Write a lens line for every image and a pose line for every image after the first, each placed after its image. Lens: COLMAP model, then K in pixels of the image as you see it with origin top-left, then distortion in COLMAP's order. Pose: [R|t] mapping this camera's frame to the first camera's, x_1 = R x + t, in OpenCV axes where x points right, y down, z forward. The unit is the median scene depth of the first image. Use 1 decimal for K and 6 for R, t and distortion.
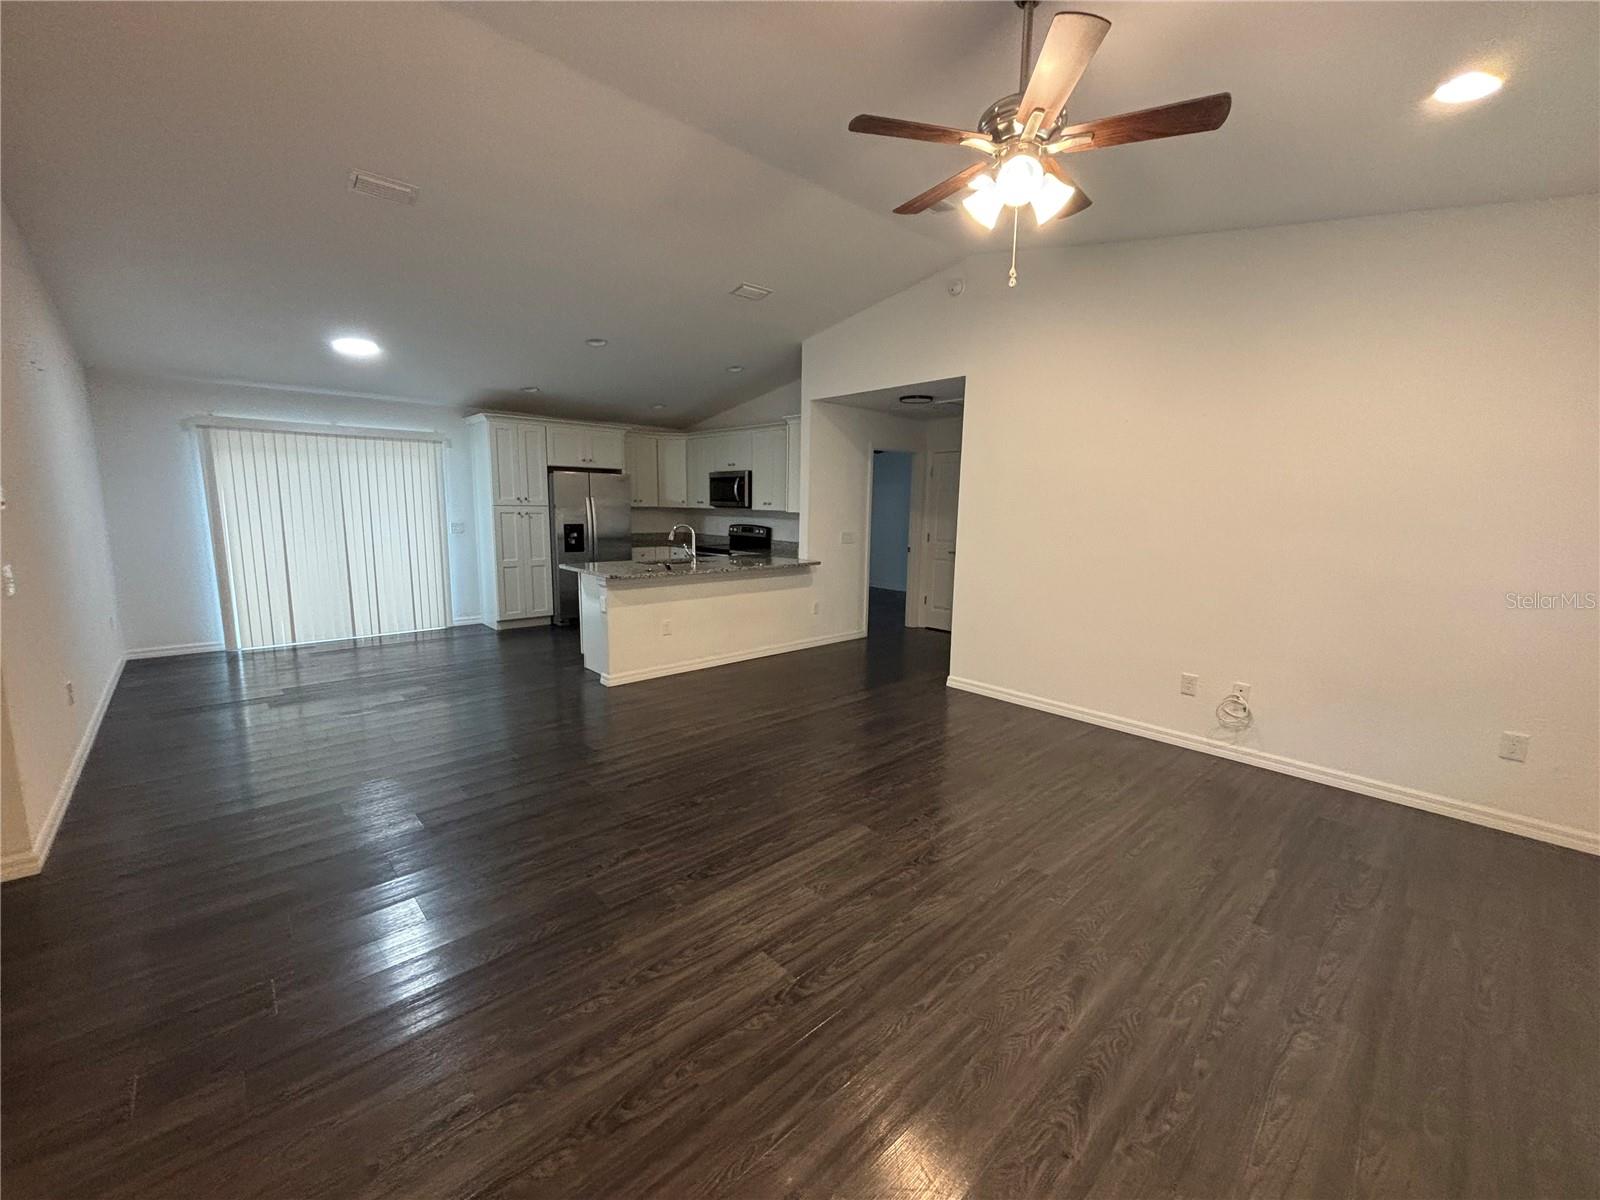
lens RADIAL K [[649.3, 0, 805.2], [0, 649.3, 602.8], [0, 0, 1]] dist [0.066628, 0.000006]
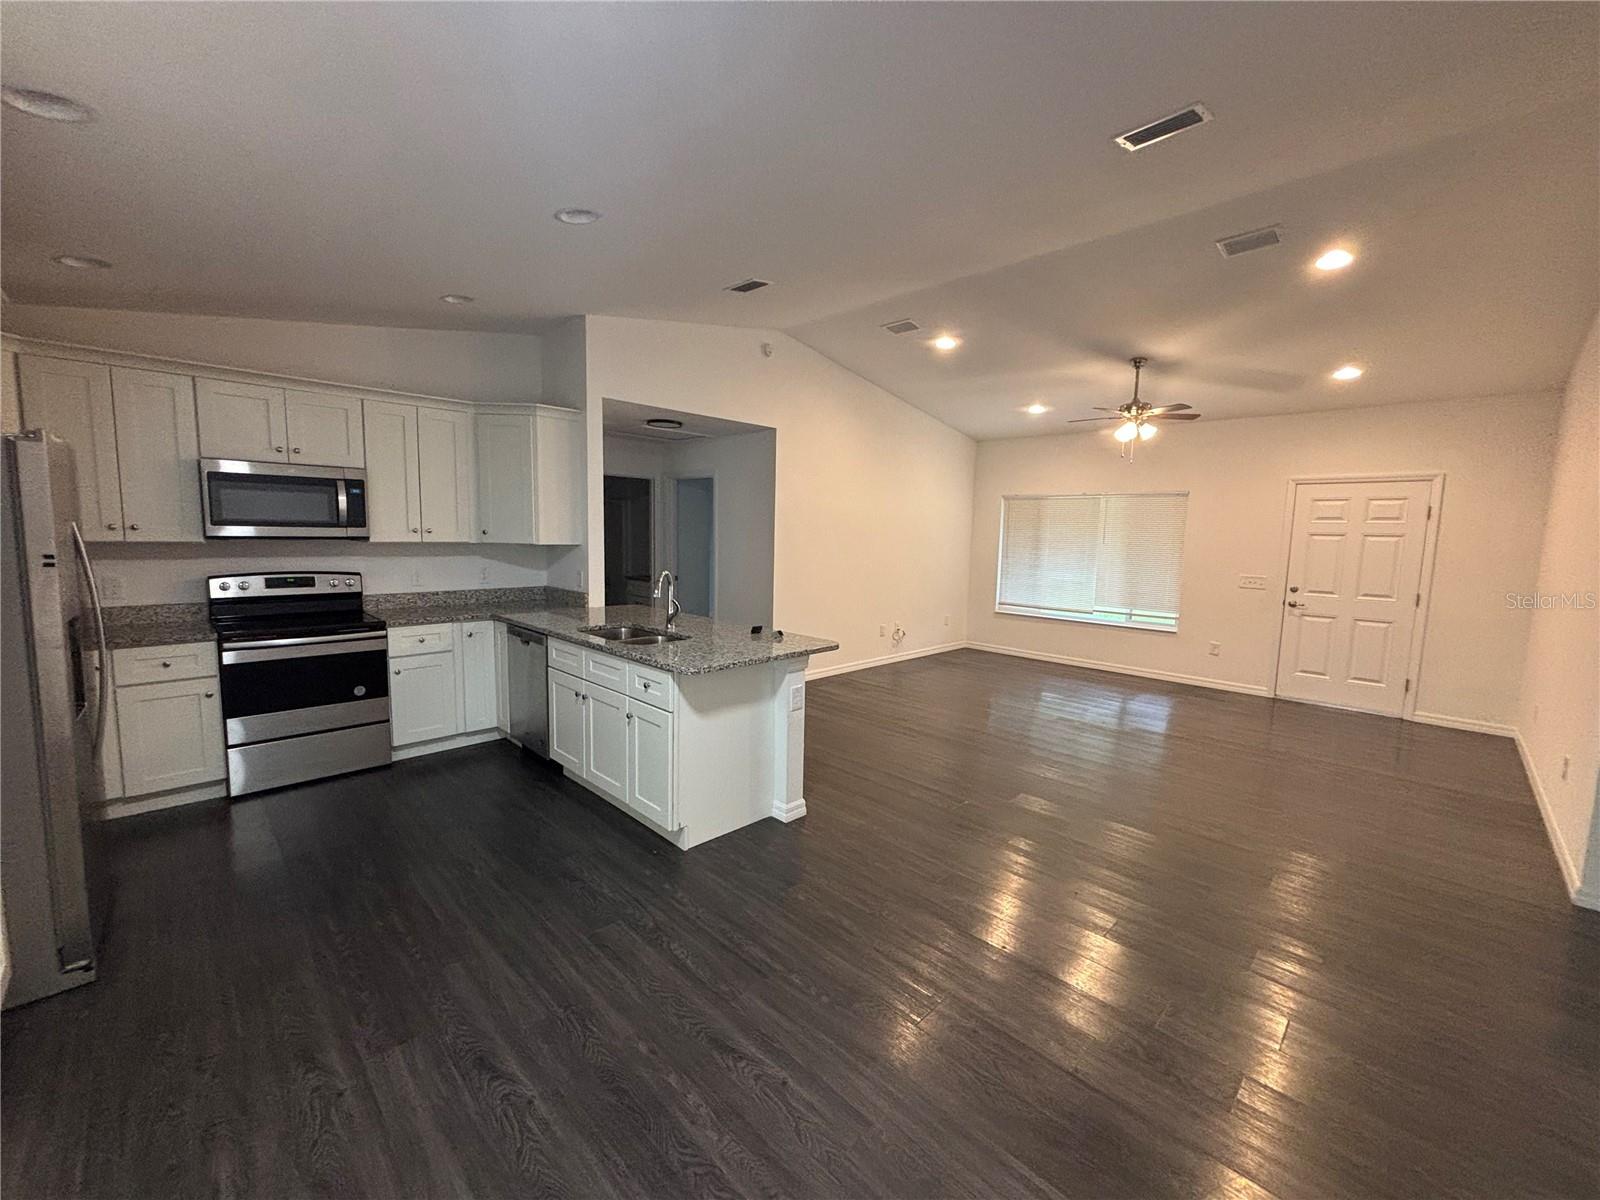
lens RADIAL K [[642.0, 0, 793.7], [0, 642.0, 605.6], [0, 0, 1]] dist [-0.016199, -0.000118]
pose [[-0.046406, -0.129292, 0.990520, -0.629364], [0.134312, 0.981777, 0.134444, -0.116606], [-0.989852, 0.139278, -0.028195, 0.684366]]
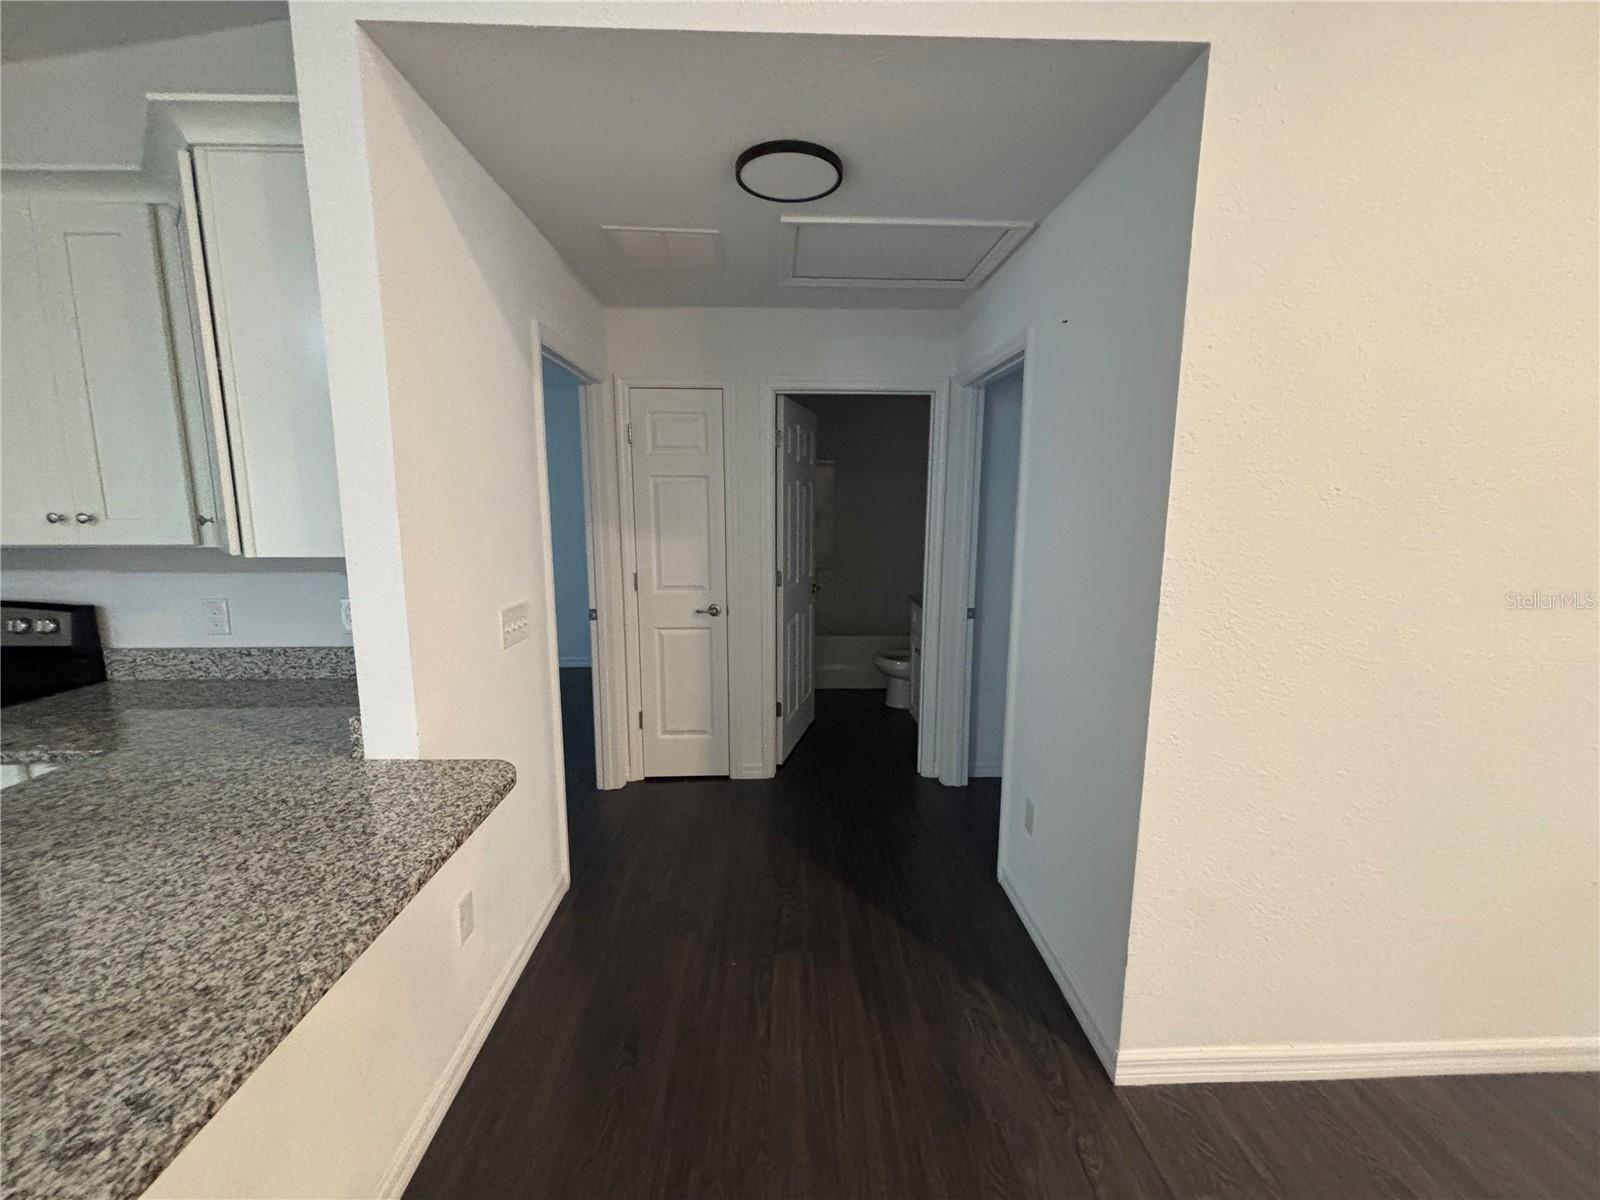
lens RADIAL K [[650.0, 0, 802.1], [0, 650.0, 598.5], [0, 0, 1]] dist [0.001199, 0.000065]
pose [[0.651219, -0.131717, 0.747372, -0.065130], [0.124072, 0.990051, 0.066377, -0.104034], [-0.748679, 0.049502, 0.661082, 0.631724]]
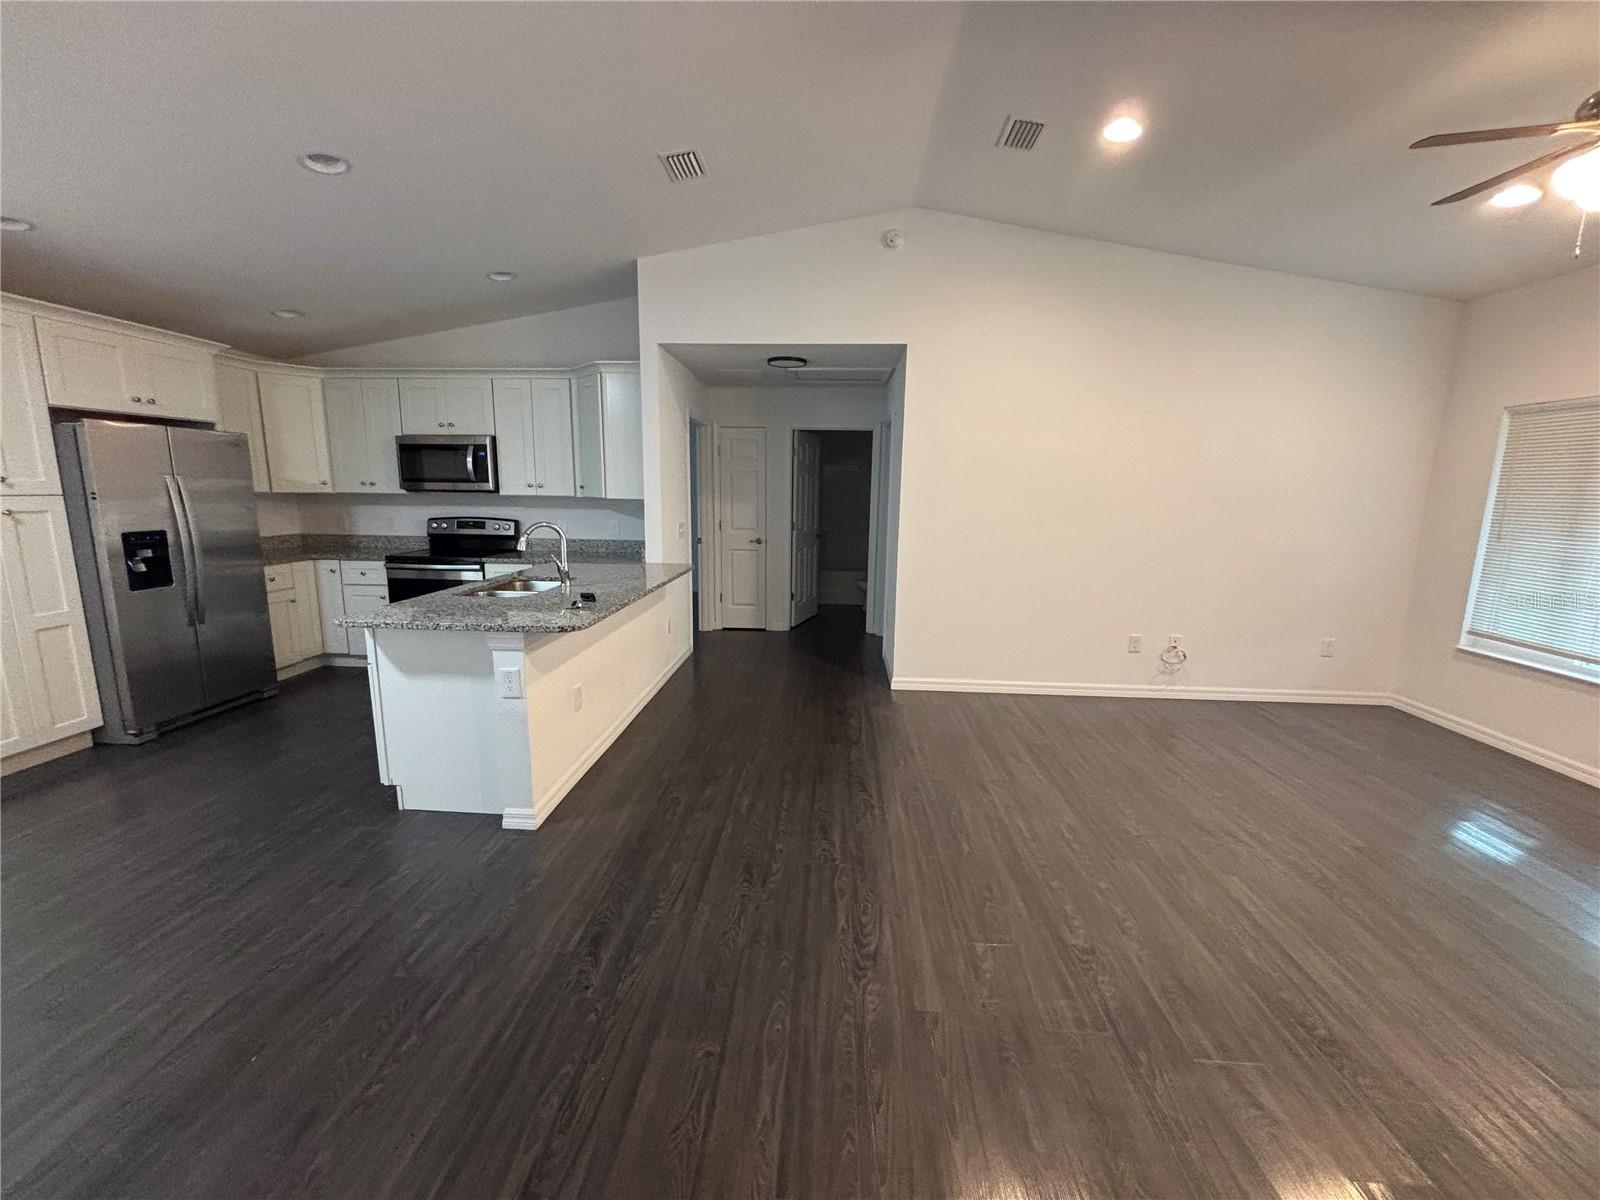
lens RADIAL K [[650.0, 0, 802.1], [0, 650.0, 598.5], [0, 0, 1]] dist [0.001199, 0.000065]
pose [[0.714792, -0.123185, 0.688402, -0.335498], [0.104631, 0.992122, 0.068892, -0.051906], [-0.691465, 0.022785, 0.722050, 0.310862]]
